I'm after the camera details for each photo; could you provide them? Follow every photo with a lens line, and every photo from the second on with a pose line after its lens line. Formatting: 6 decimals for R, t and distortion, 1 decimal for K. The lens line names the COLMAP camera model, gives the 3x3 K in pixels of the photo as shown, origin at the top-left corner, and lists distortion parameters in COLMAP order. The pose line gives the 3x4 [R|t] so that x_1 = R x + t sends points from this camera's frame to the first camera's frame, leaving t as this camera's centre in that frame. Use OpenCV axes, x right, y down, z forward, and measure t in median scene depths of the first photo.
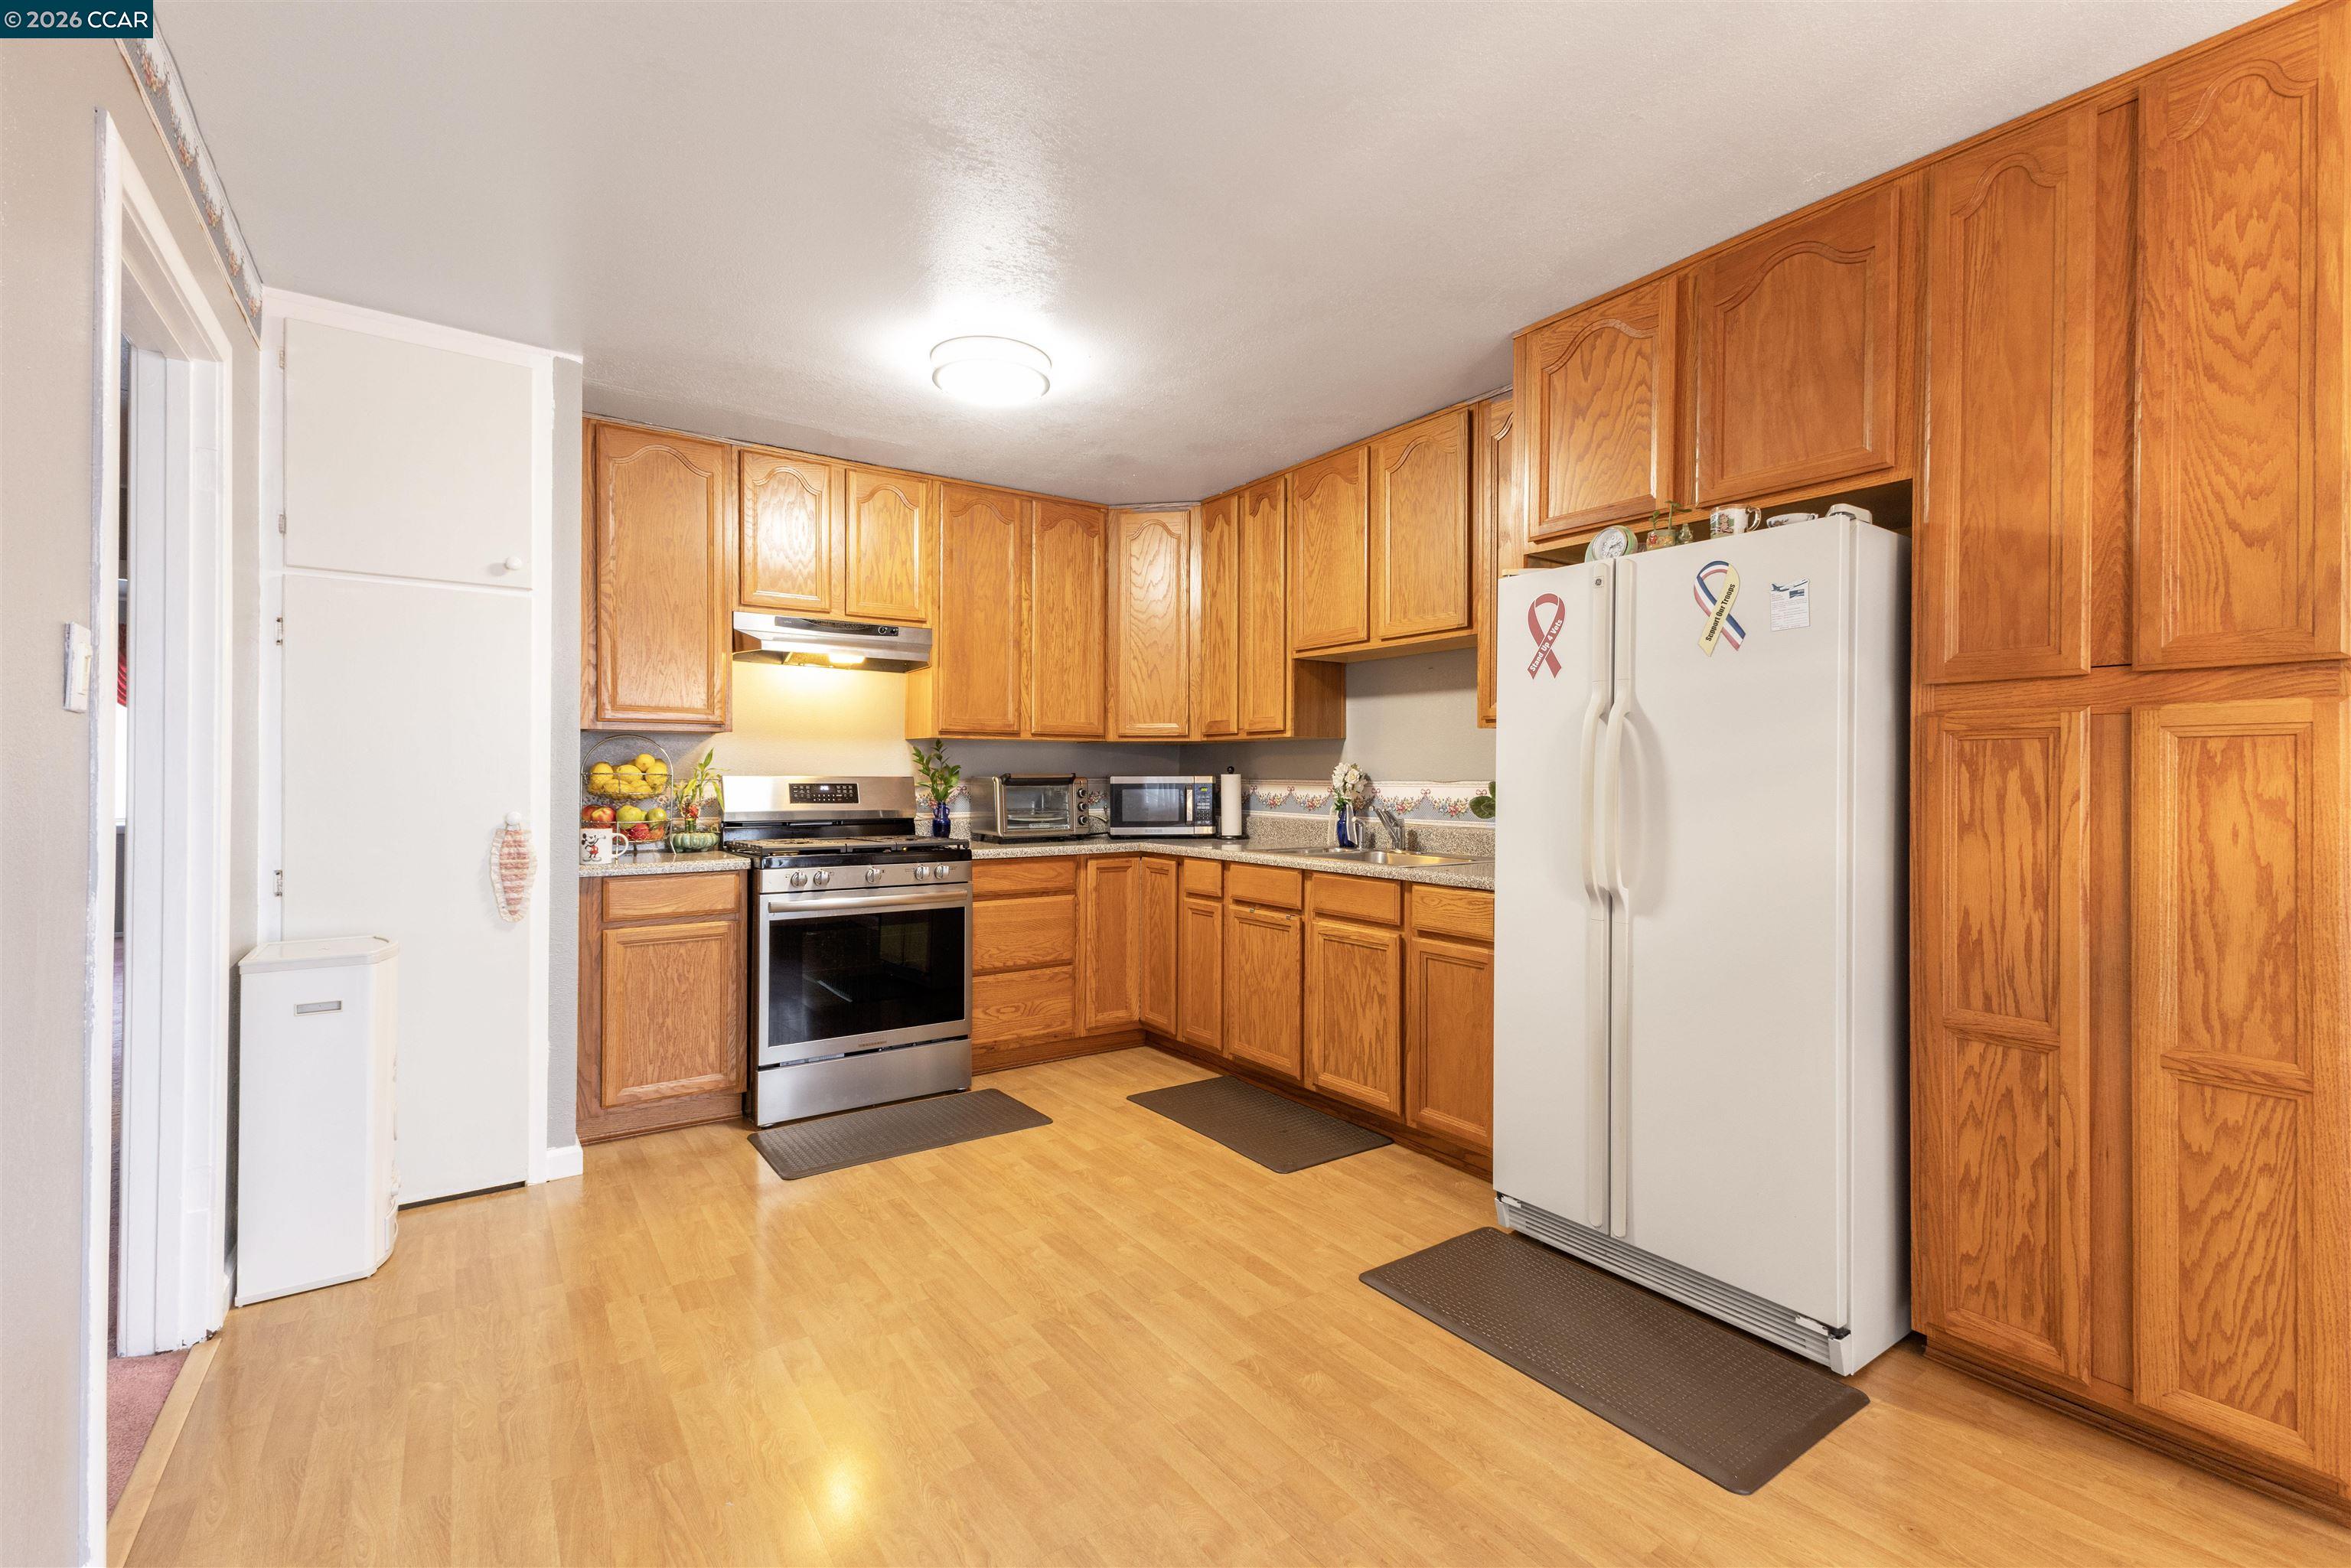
lens RADIAL K [[1017.5, 0, 1155.3], [0, 1017.5, 778.5], [0, 0, 1]] dist [0.013533, -0.000979]
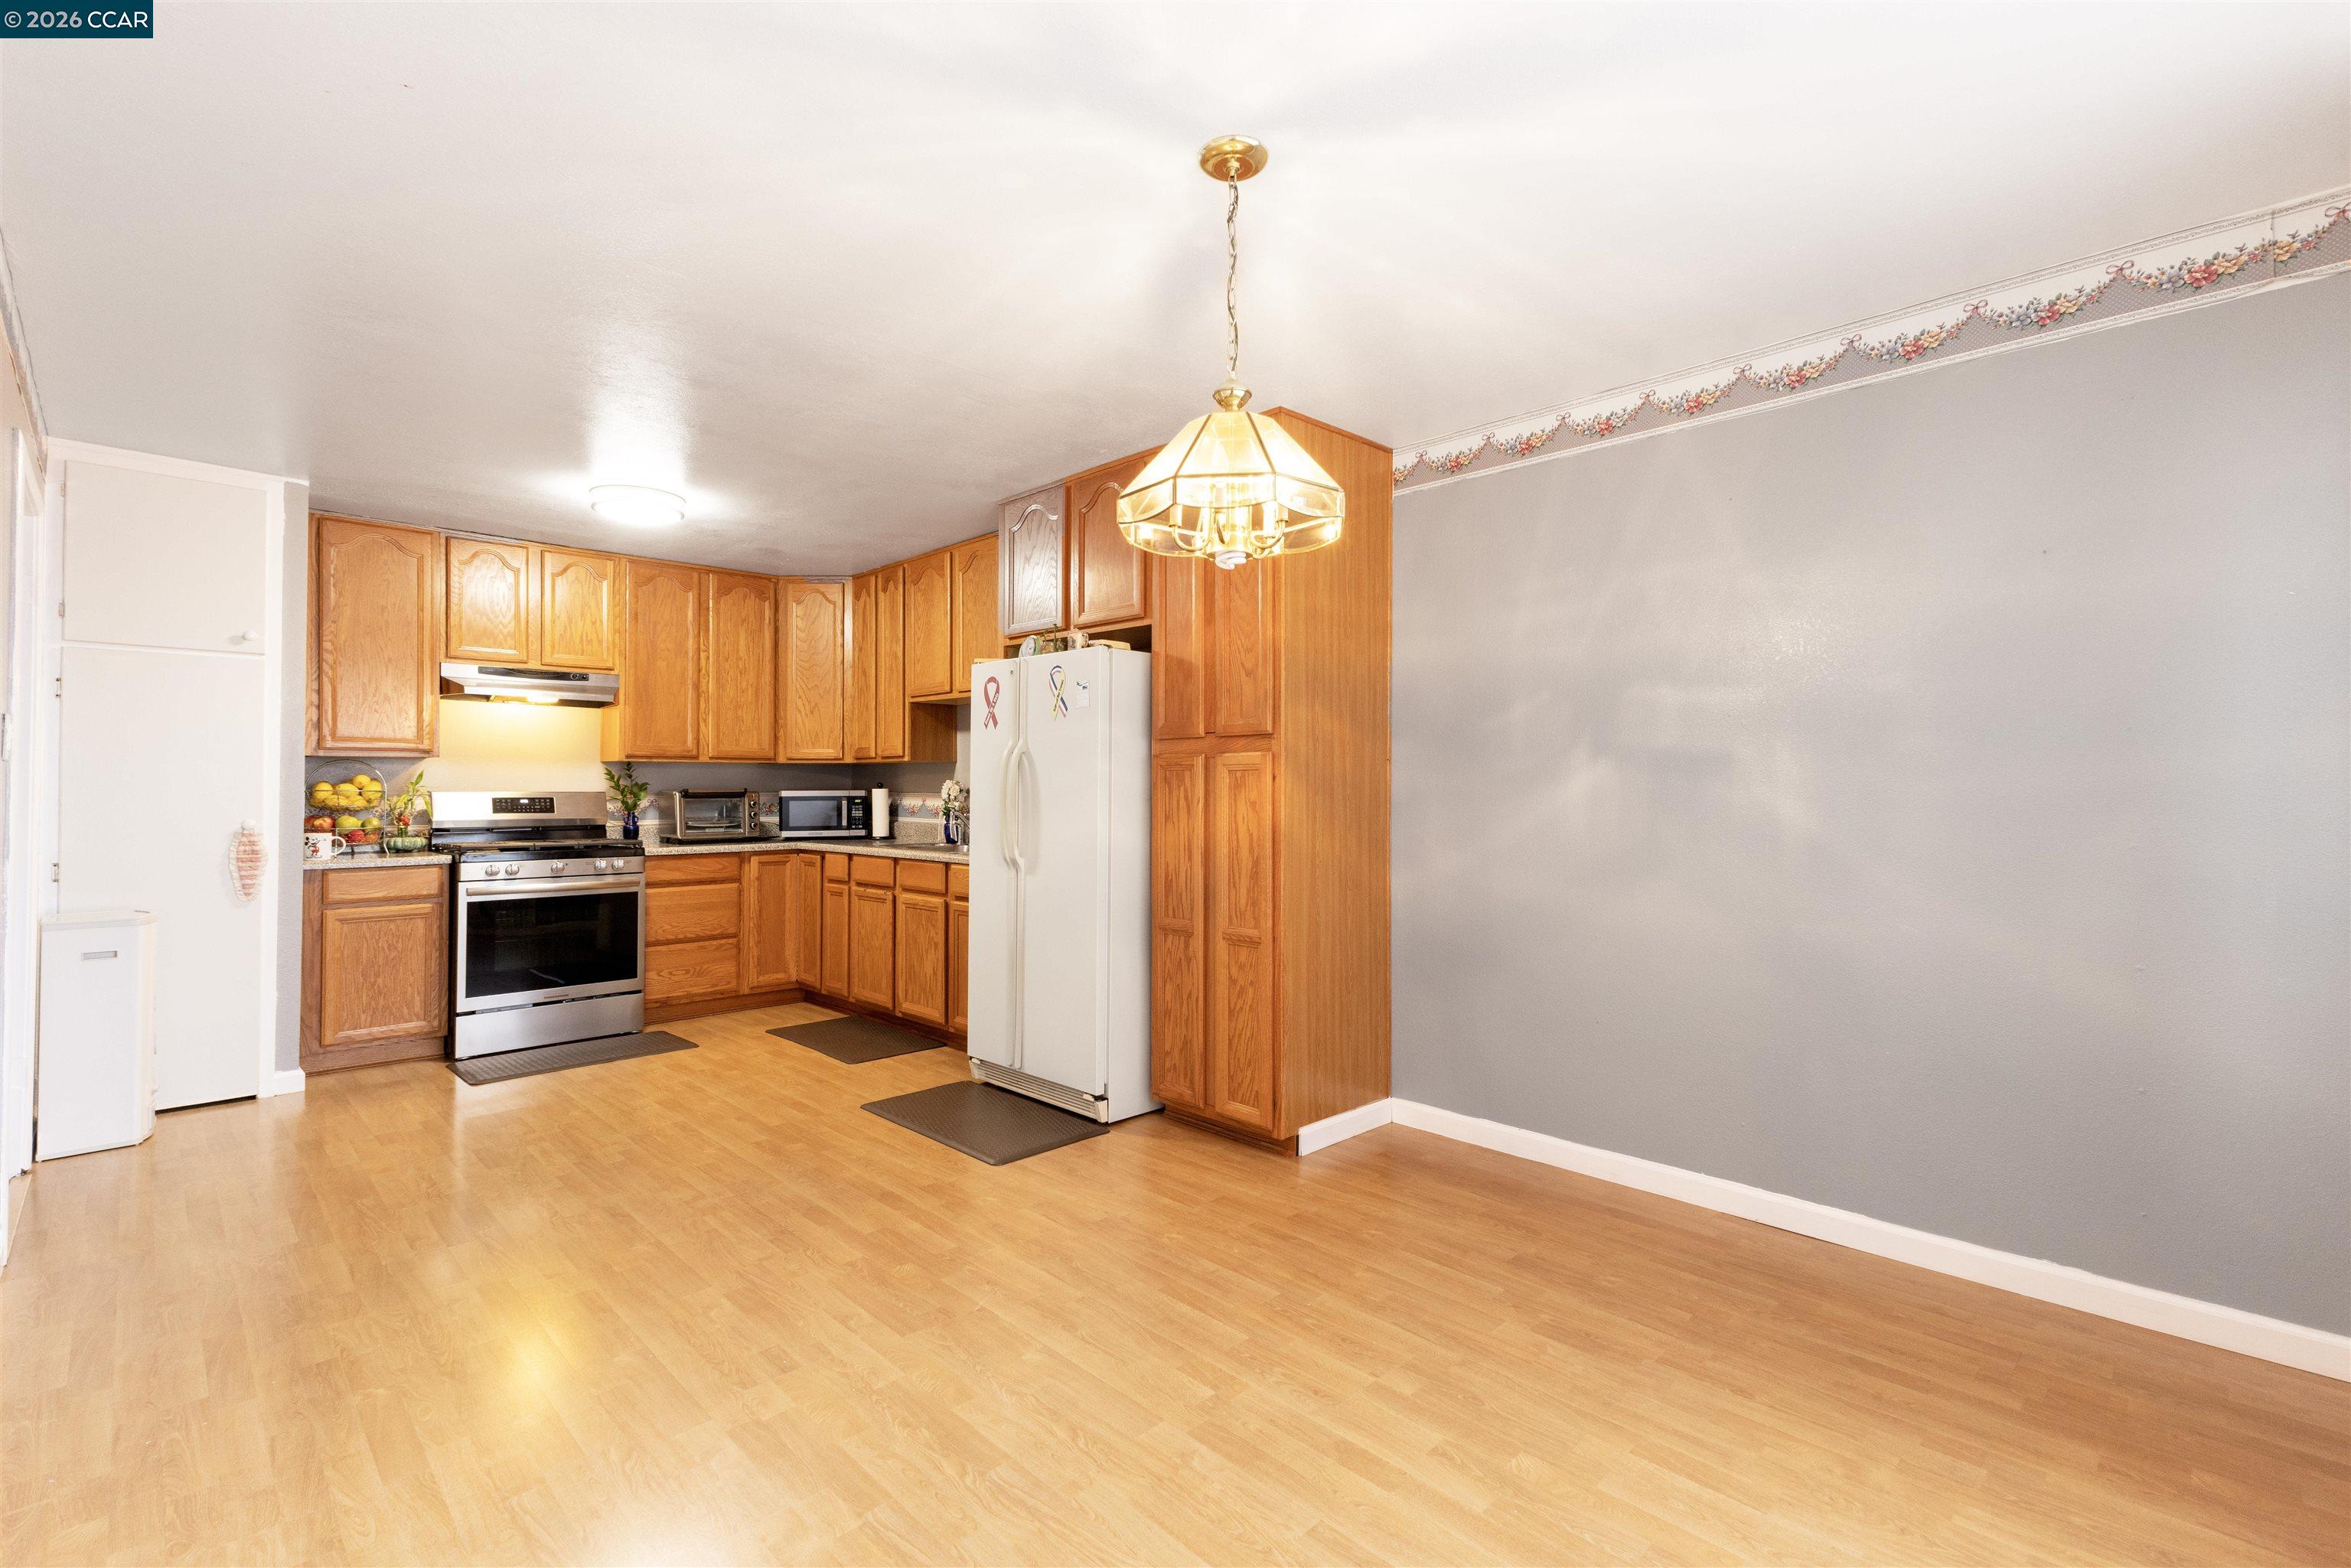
lens RADIAL K [[1048.1, 0, 1150.0], [0, 1048.1, 778.9], [0, 0, 1]] dist [0.031657, -0.009498]
pose [[0.986323, -0.001570, 0.164814, 0.226779], [0.003501, 0.999929, -0.011428, -0.000406], [-0.164784, 0.011848, 0.986259, -0.423388]]
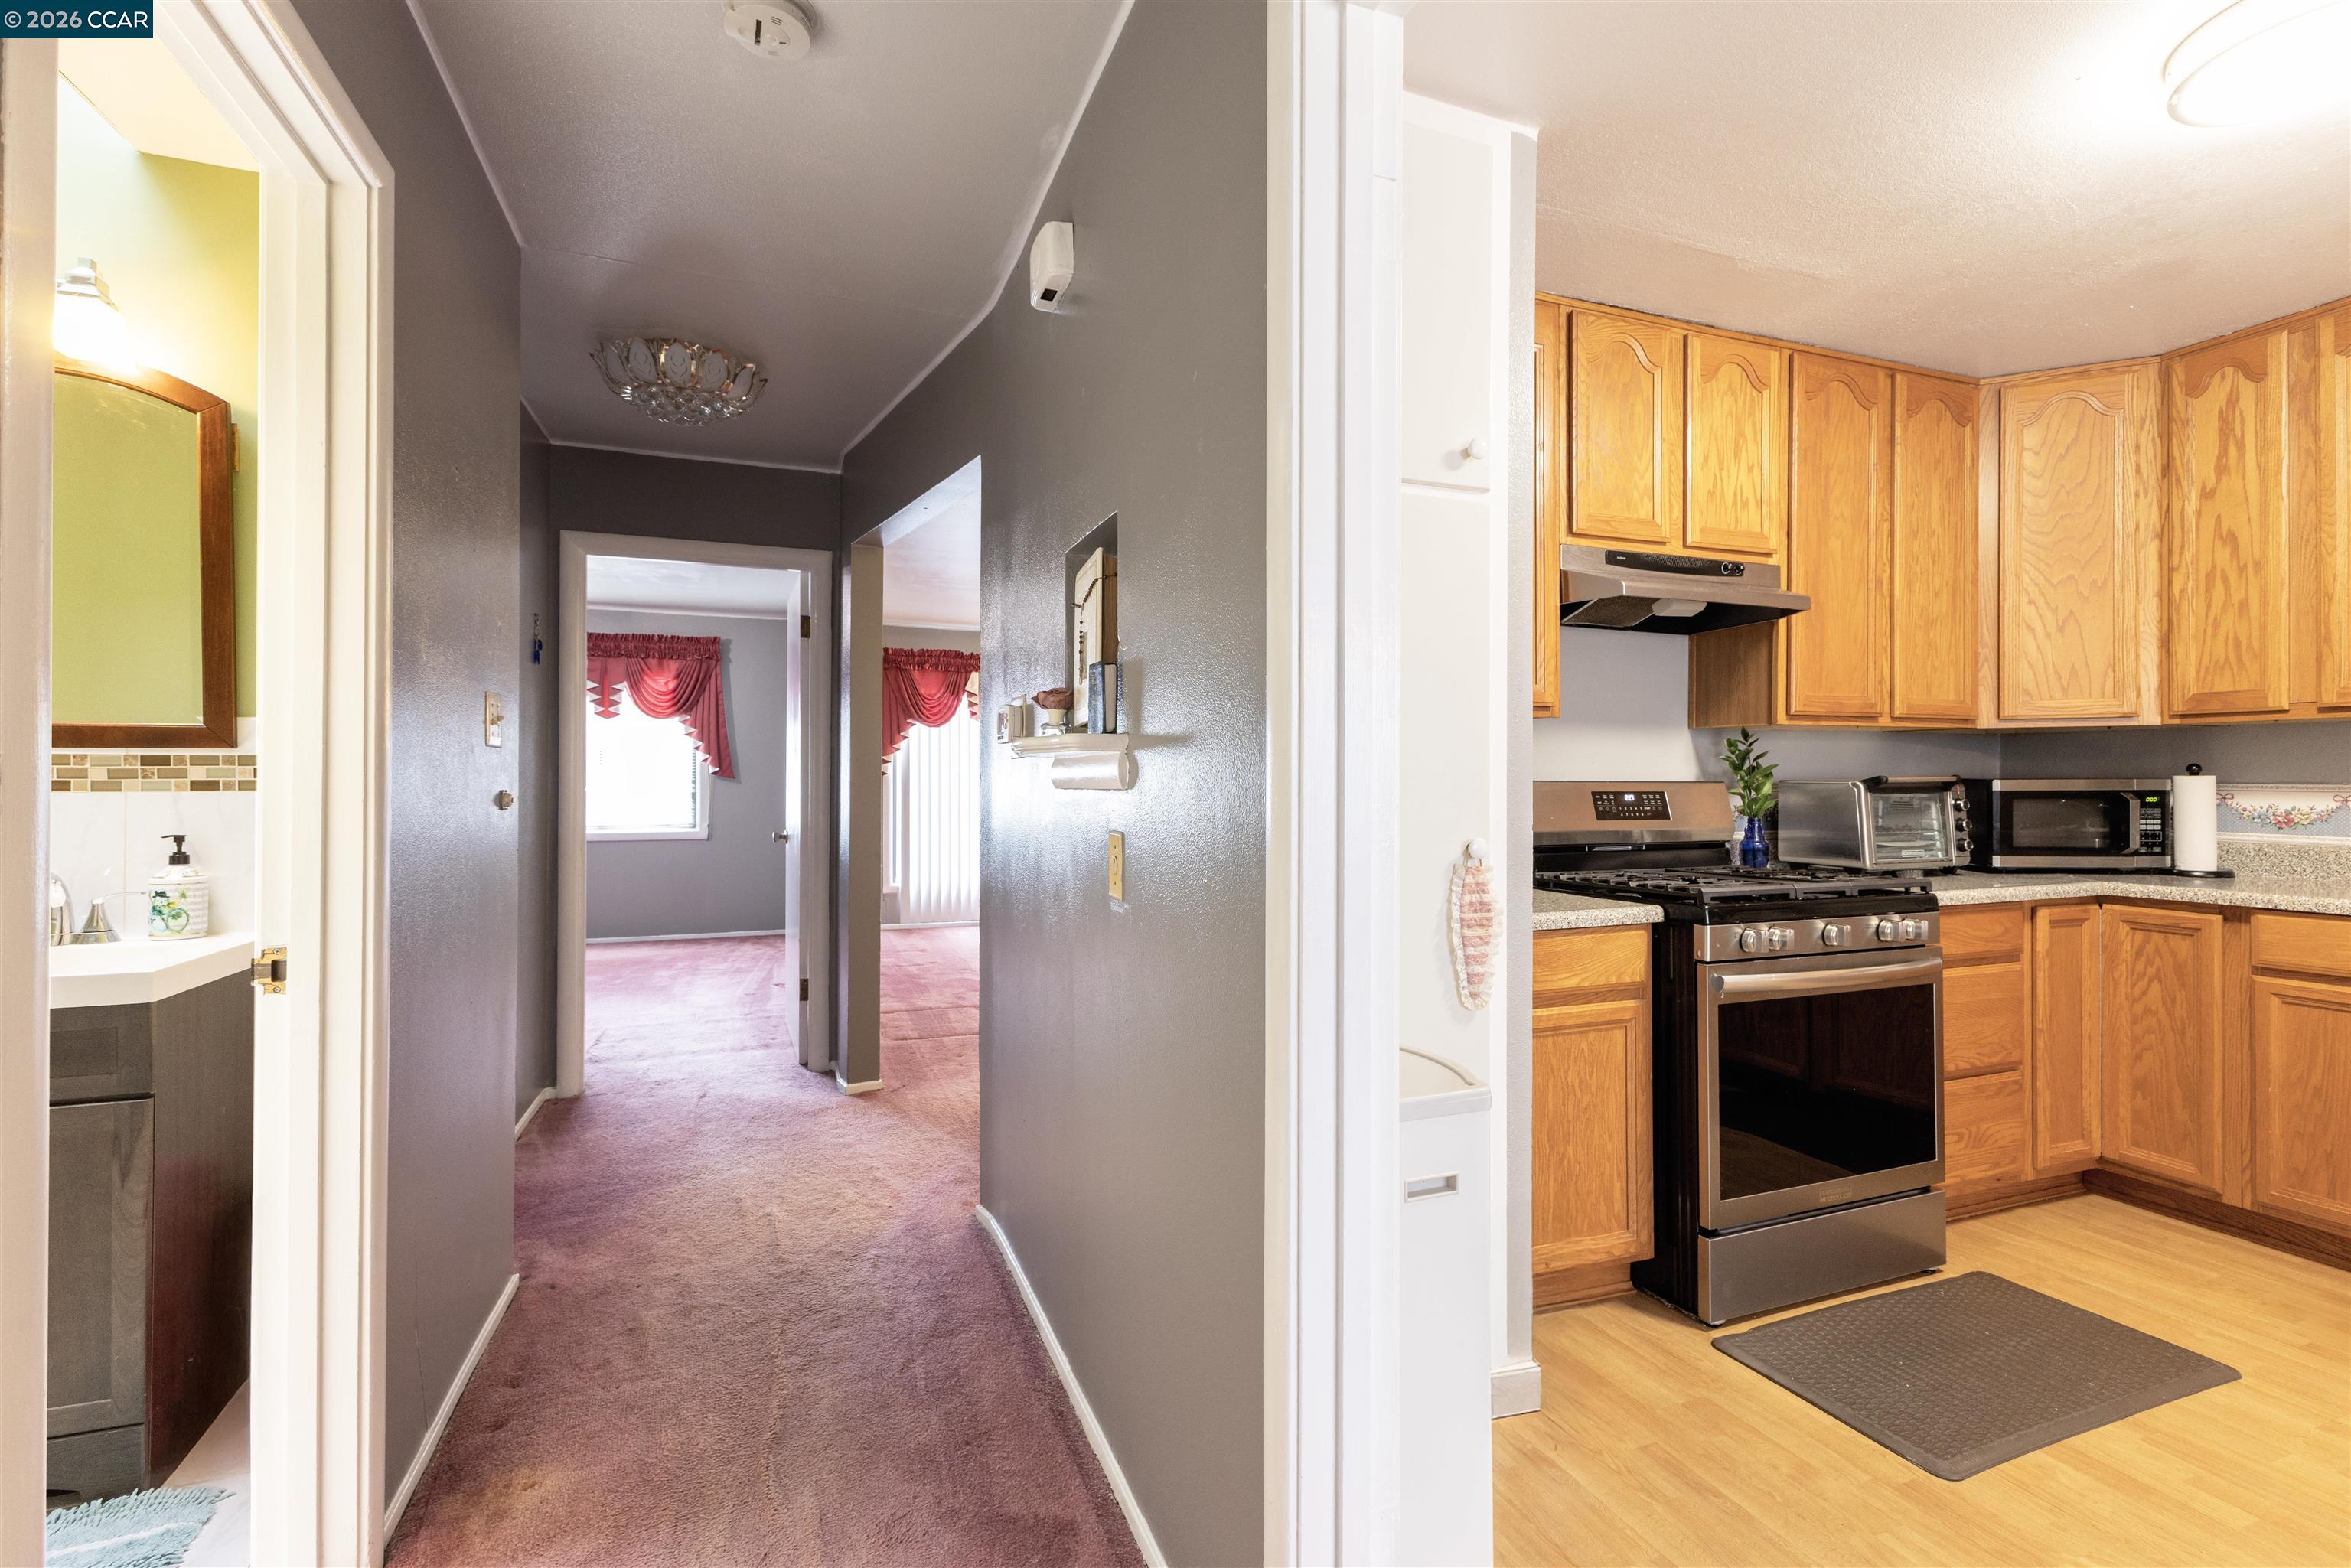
lens RADIAL K [[1035.3, 0, 1161.3], [0, 1035.3, 776.7], [0, 0, 1]] dist [0.011686, -0.000715]
pose [[0.972852, -0.004035, -0.231392, -0.488344], [0.002712, 0.999978, -0.006034, -0.001636], [0.231412, 0.005243, 0.972842, 0.237233]]
